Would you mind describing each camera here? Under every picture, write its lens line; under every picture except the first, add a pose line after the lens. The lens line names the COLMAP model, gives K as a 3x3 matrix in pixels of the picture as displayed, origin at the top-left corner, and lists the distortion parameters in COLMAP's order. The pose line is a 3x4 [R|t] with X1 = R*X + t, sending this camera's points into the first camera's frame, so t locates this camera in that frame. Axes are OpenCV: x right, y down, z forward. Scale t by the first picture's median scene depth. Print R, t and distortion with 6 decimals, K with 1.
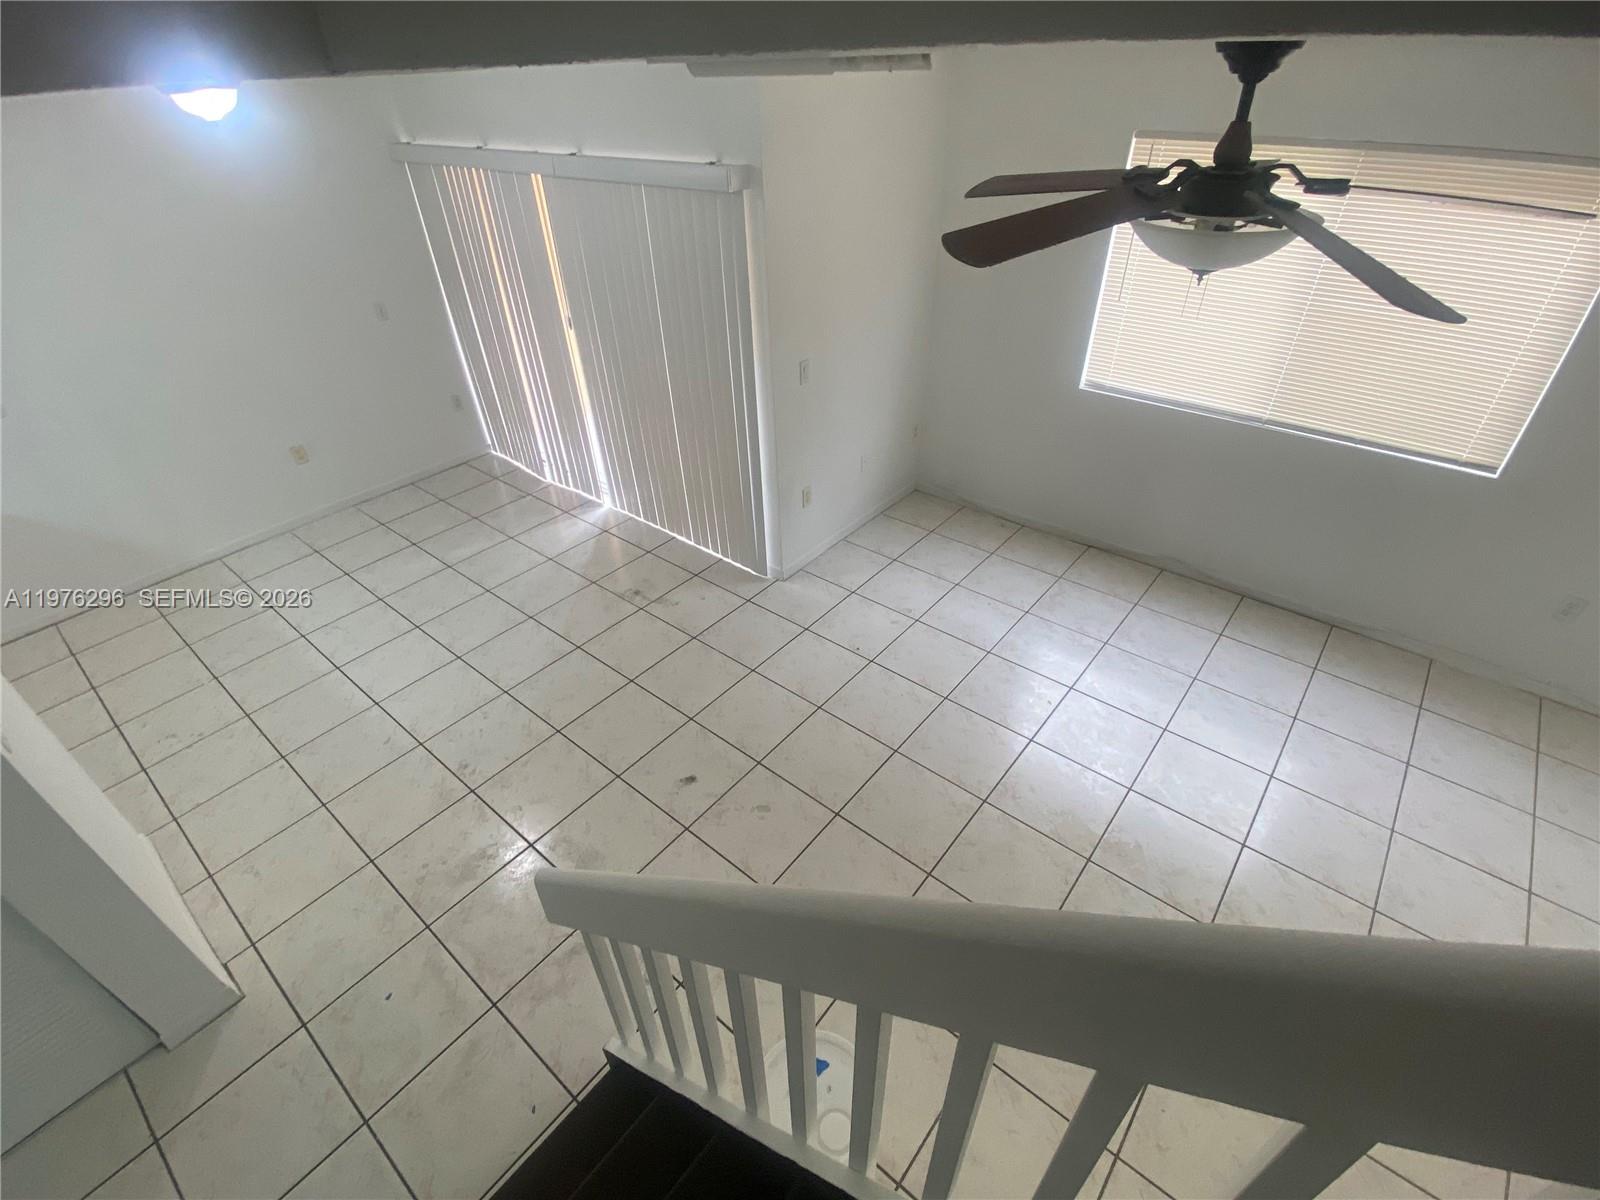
lens RADIAL K [[749.2, 0, 800.0], [0, 749.2, 600.0], [0, 0, 1]] dist [0.015284, -0.000328]
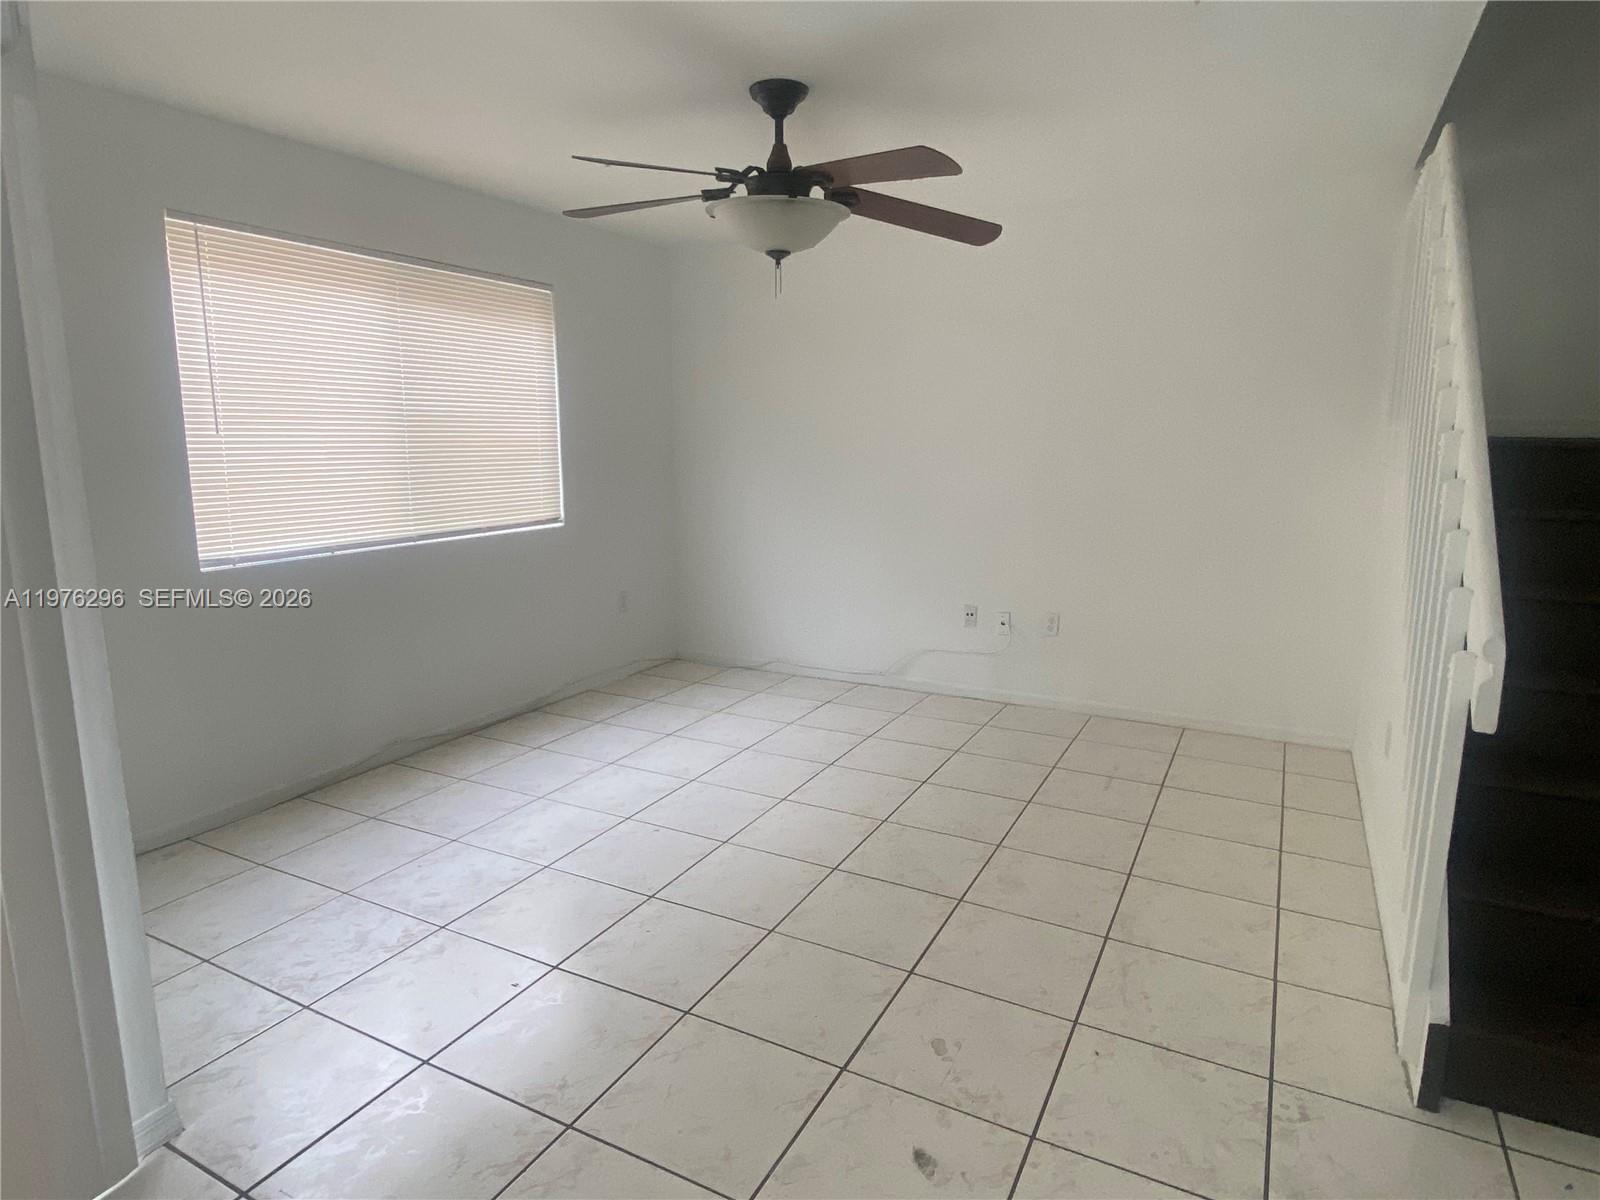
lens RADIAL K [[925.2, 0, 800.0], [0, 925.2, 600.0], [0, 0, 1]] dist [0.036073, -0.000472]
pose [[-0.213035, -0.152371, 0.965090, -0.627484], [0.577245, 0.777312, 0.250146, -0.217244], [-0.788292, 0.610384, -0.077639, 0.875650]]
